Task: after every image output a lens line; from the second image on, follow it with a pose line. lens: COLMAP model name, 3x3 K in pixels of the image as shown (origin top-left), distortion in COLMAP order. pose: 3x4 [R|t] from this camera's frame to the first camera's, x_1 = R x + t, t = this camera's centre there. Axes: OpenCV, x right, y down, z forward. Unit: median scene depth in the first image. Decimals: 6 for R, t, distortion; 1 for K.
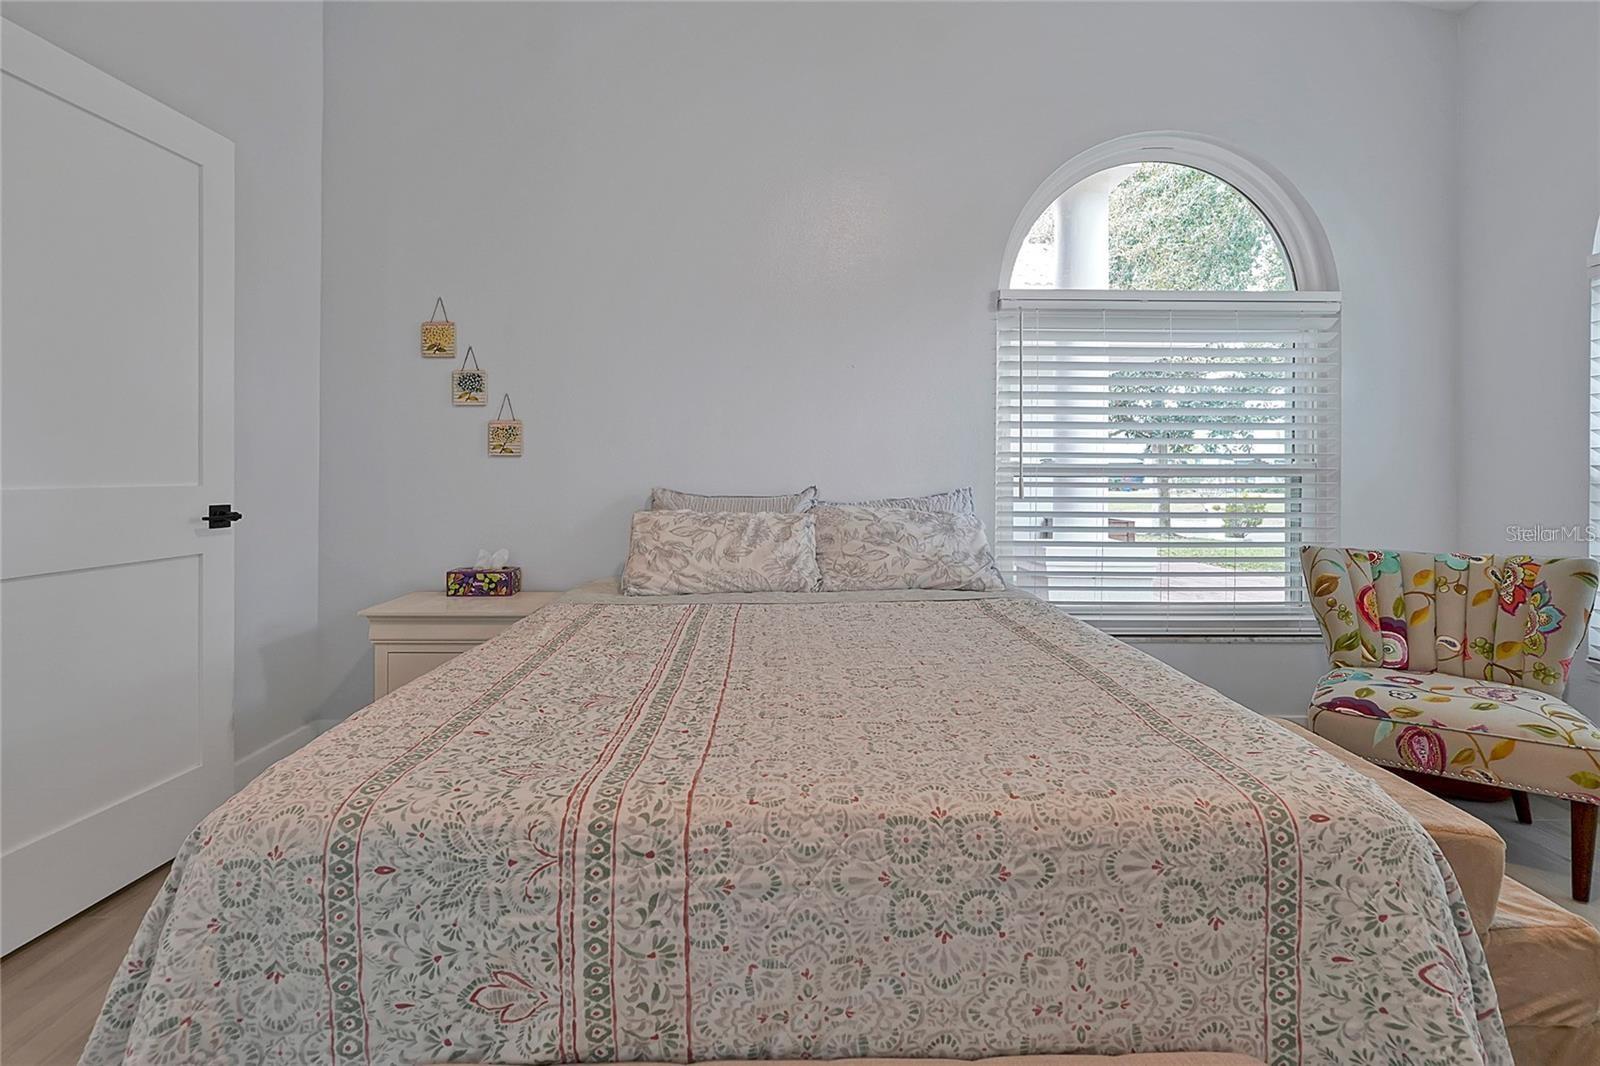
lens RADIAL K [[757.0, 0, 802.1], [0, 757.0, 473.8], [0, 0, 1]] dist [0.002122, 0.000714]
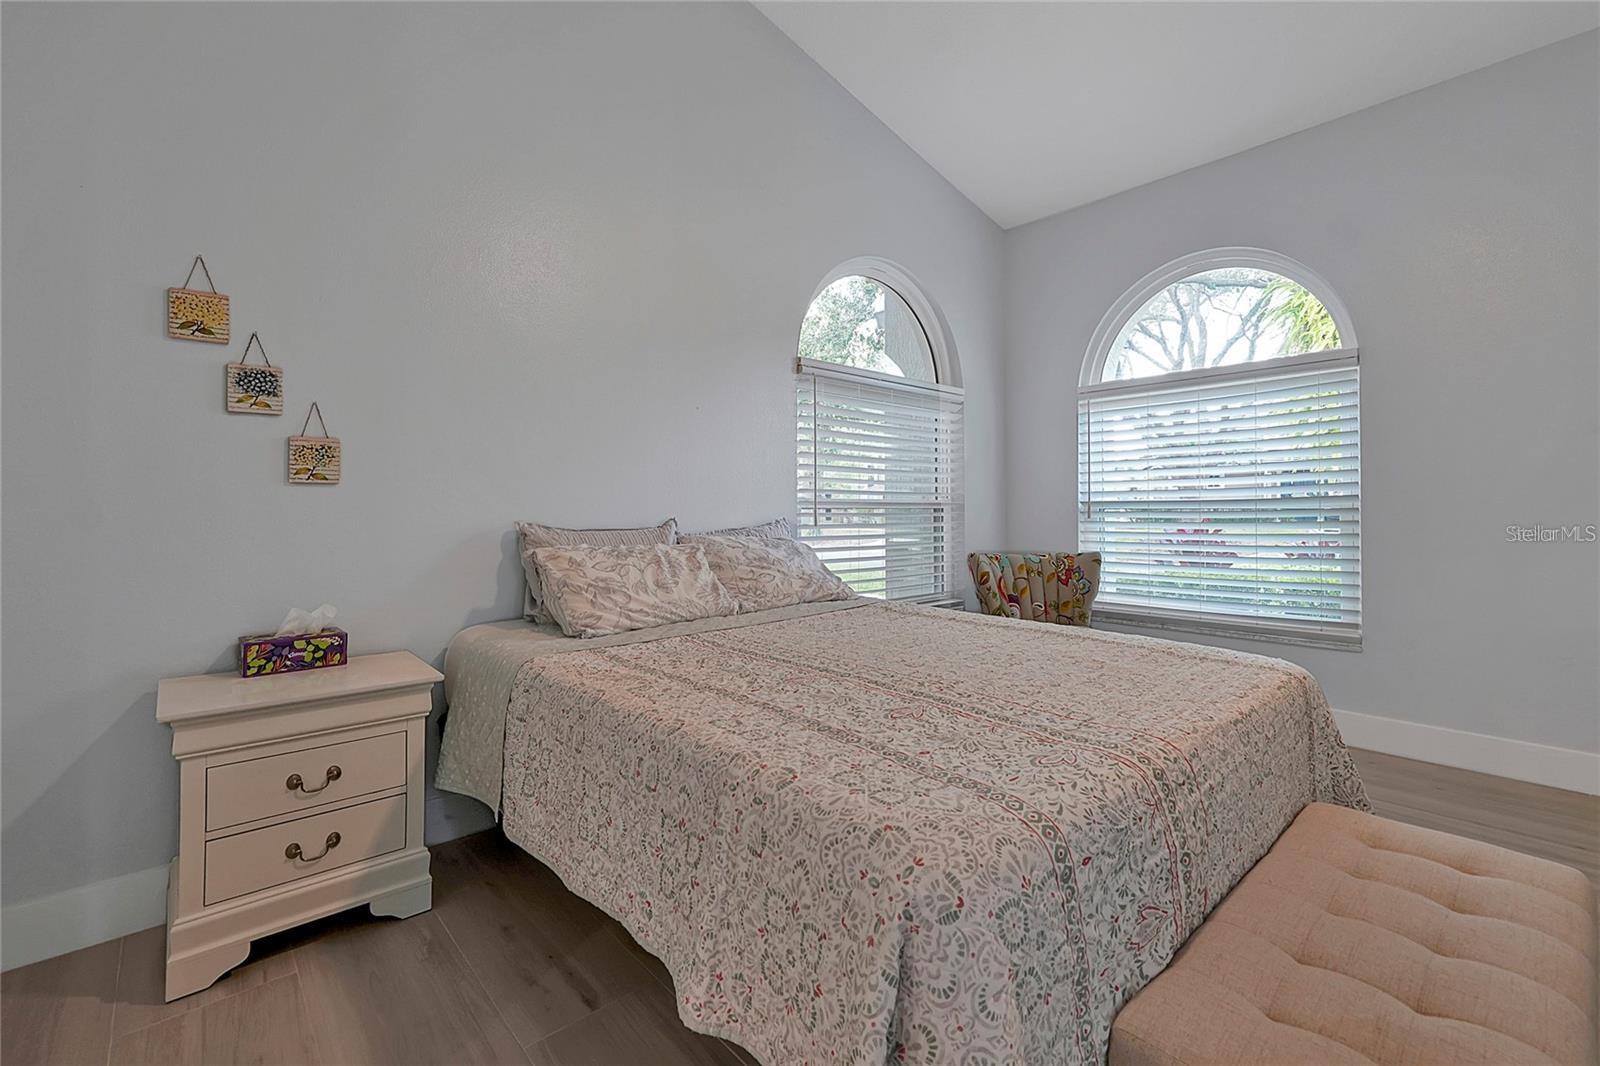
lens RADIAL K [[687.4, 0, 800.3], [0, 687.4, 504.0], [0, 0, 1]] dist [-0.008673, 0.000074]
pose [[0.757822, 0.001680, 0.652459, -0.500177], [0.001880, 0.999987, -0.004757, 0.001401], [-0.652459, 0.004831, 0.757809, 0.167908]]
